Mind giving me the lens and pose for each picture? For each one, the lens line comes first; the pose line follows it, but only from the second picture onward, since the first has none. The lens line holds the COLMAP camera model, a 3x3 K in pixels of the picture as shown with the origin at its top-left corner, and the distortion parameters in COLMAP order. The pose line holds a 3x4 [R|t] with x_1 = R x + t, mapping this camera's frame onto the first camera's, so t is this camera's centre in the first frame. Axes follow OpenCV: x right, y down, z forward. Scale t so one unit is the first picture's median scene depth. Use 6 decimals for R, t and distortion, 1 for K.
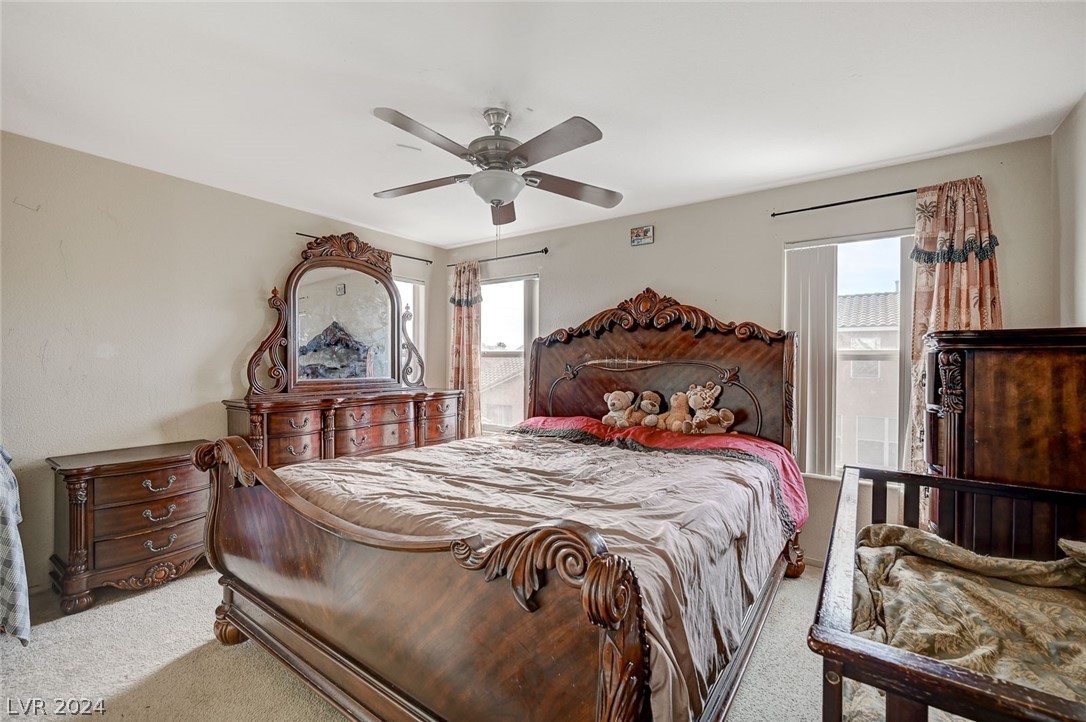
lens RADIAL K [[468.0, 0, 540.7], [0, 468.0, 363.2], [0, 0, 1]] dist [-0.001651, -0.000034]
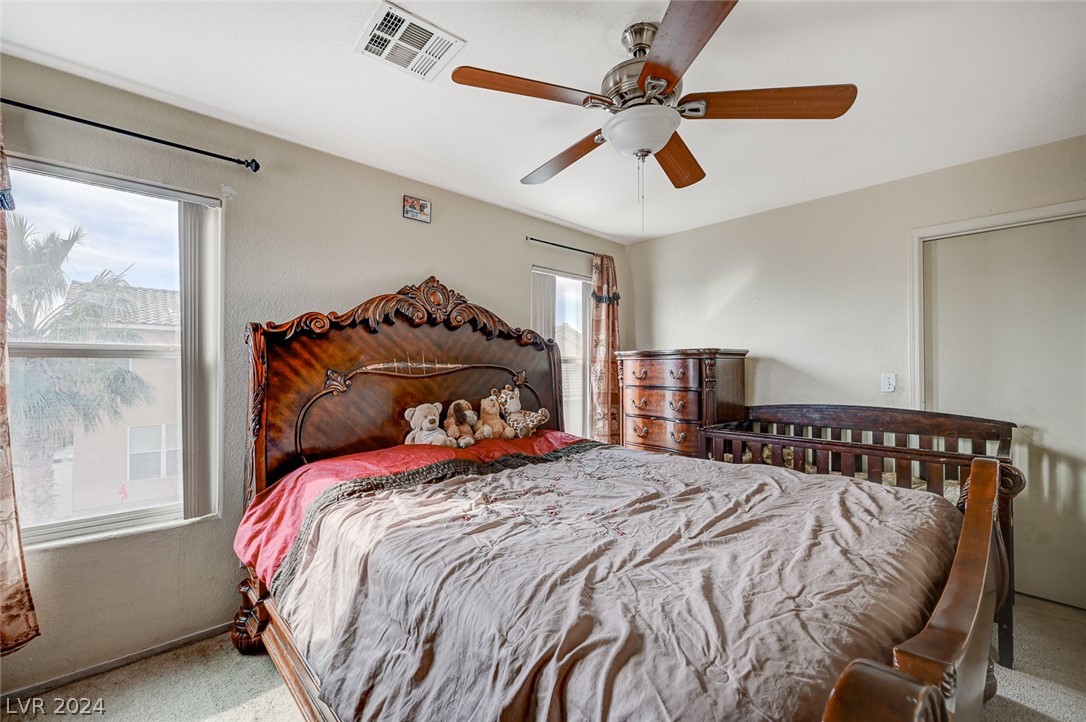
lens RADIAL K [[468.0, 0, 543.4], [0, 468.0, 360.6], [0, 0, 1]] dist [-0.001651, -0.000034]
pose [[0.160473, 0.001291, 0.987039, -0.562897], [0.005524, 0.999982, -0.002206, -0.008825], [-0.987025, 0.005806, 0.160463, 0.680439]]
